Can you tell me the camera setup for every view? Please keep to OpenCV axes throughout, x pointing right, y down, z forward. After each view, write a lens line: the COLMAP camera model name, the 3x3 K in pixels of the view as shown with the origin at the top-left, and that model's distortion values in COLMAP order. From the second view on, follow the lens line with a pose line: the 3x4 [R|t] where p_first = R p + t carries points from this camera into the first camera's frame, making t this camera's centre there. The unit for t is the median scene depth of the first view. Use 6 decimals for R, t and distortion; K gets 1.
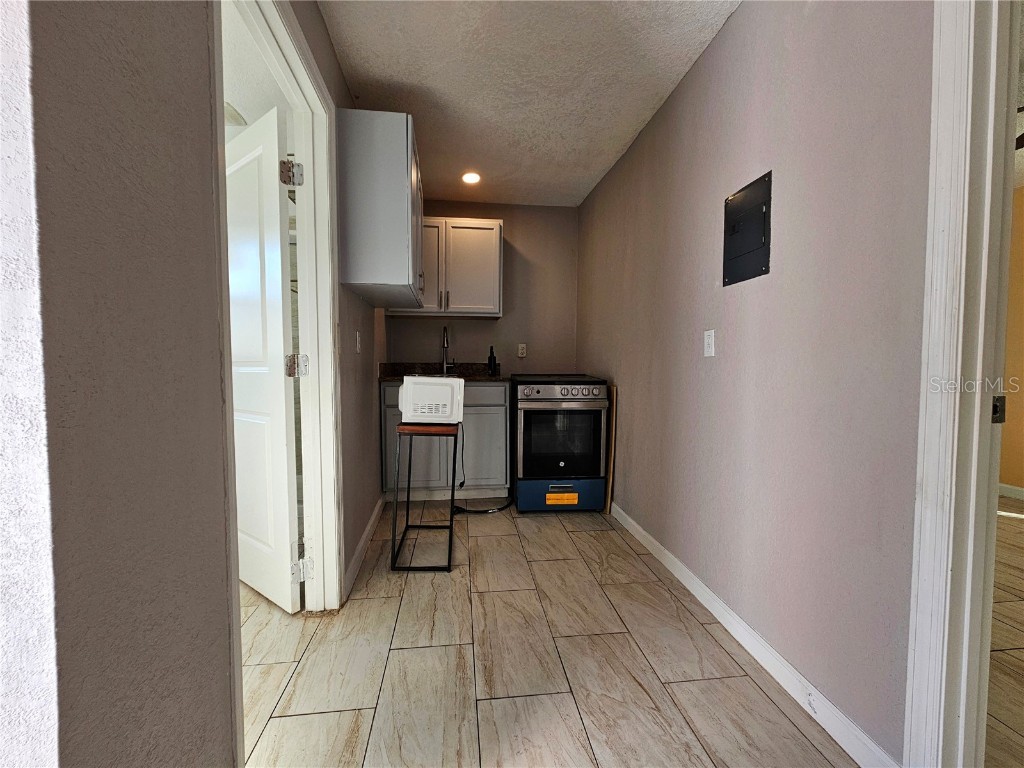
lens RADIAL K [[418.1, 0, 508.3], [0, 418.1, 384.3], [0, 0, 1]] dist [-0.001245, 0.001653]
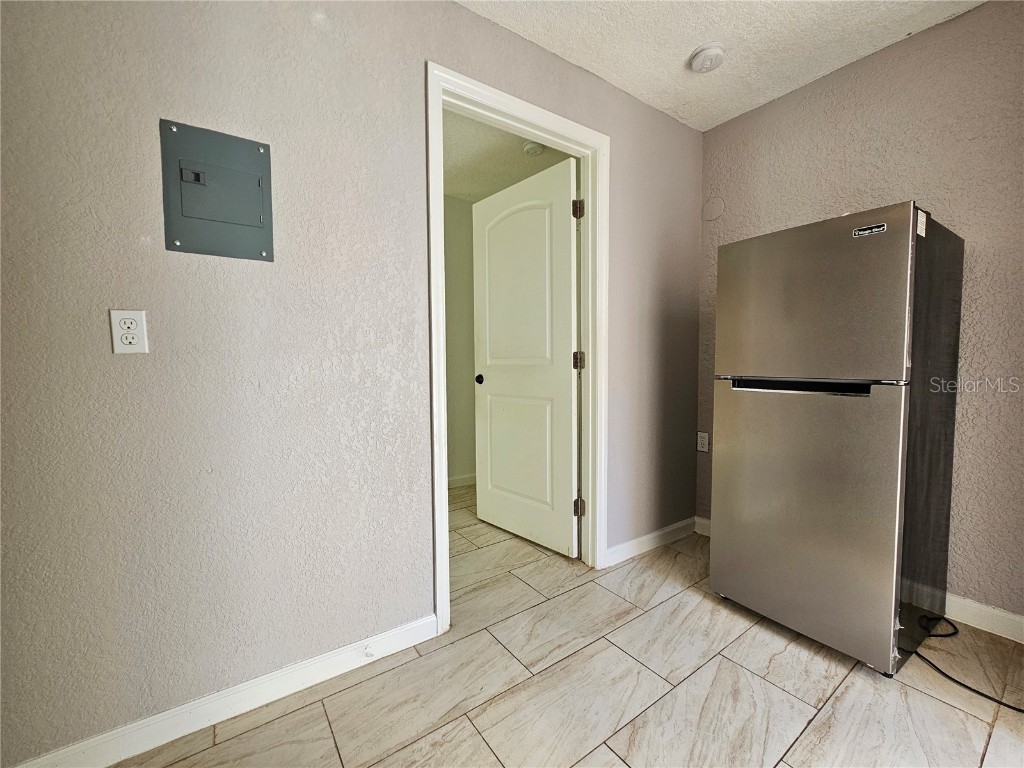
lens RADIAL K [[418.1, 0, 507.7], [0, 418.1, 383.0], [0, 0, 1]] dist [-0.001245, 0.001653]
pose [[-0.473220, -0.048950, 0.879583, -0.365111], [0.042724, 0.996005, 0.078415, -0.054731], [-0.879907, 0.074687, -0.469238, 0.917101]]
